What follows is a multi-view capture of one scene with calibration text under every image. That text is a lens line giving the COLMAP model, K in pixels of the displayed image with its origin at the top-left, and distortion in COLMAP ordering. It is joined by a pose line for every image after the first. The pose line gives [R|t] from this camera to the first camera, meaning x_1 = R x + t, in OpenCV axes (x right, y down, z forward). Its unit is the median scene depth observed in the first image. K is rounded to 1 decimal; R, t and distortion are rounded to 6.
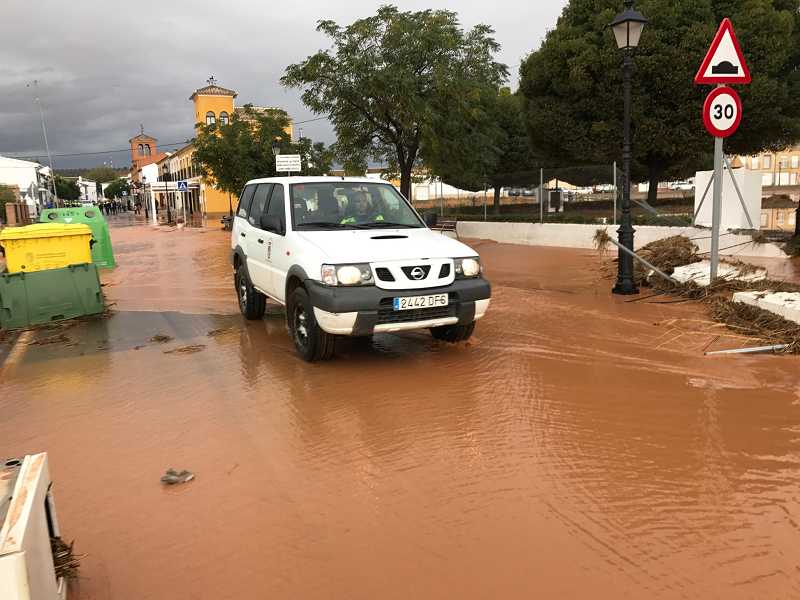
lens RADIAL K [[685.8, 0, 400.0], [0, 685.8, 300.0], [0, 0, 1]] dist [0.013012, -0.005826]
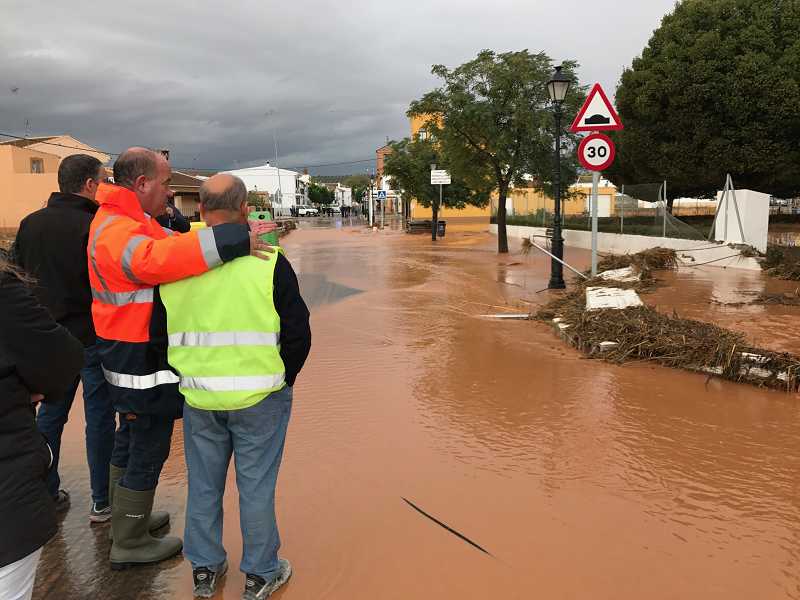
lens RADIAL K [[690.9, 0, 387.1], [0, 690.9, 300.3], [0, 0, 1]] dist [0.051150, -0.012873]
pose [[0.930638, 0.067649, -0.359633, 0.274759], [-0.071297, 0.997450, 0.003127, 0.017702], [0.358927, 0.022731, 0.933089, -0.183662]]
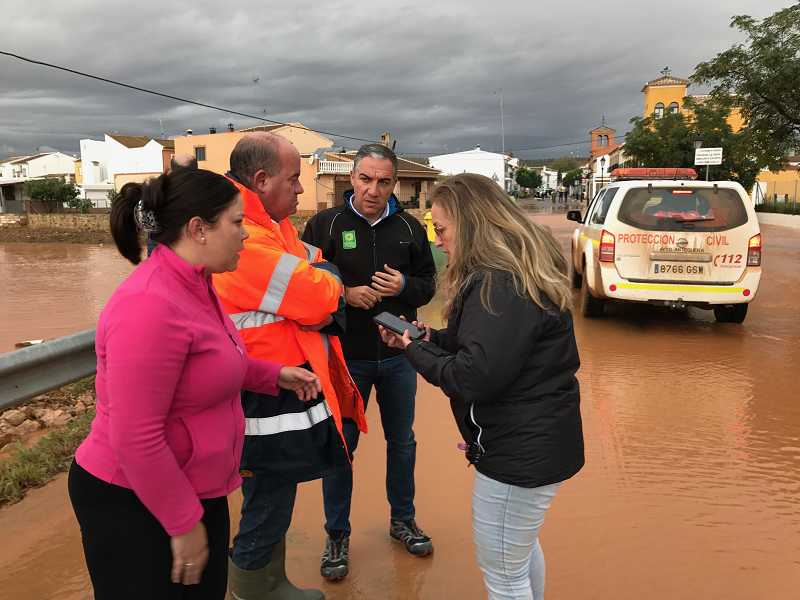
lens RADIAL K [[685.8, 0, 400.0], [0, 685.8, 300.0], [0, 0, 1]] dist [0.013012, -0.005826]
pose [[0.802455, 0.112561, -0.586000, 0.122224], [-0.103352, 0.993423, 0.049292, 0.003949], [0.587694, 0.021009, 0.808810, -0.085166]]
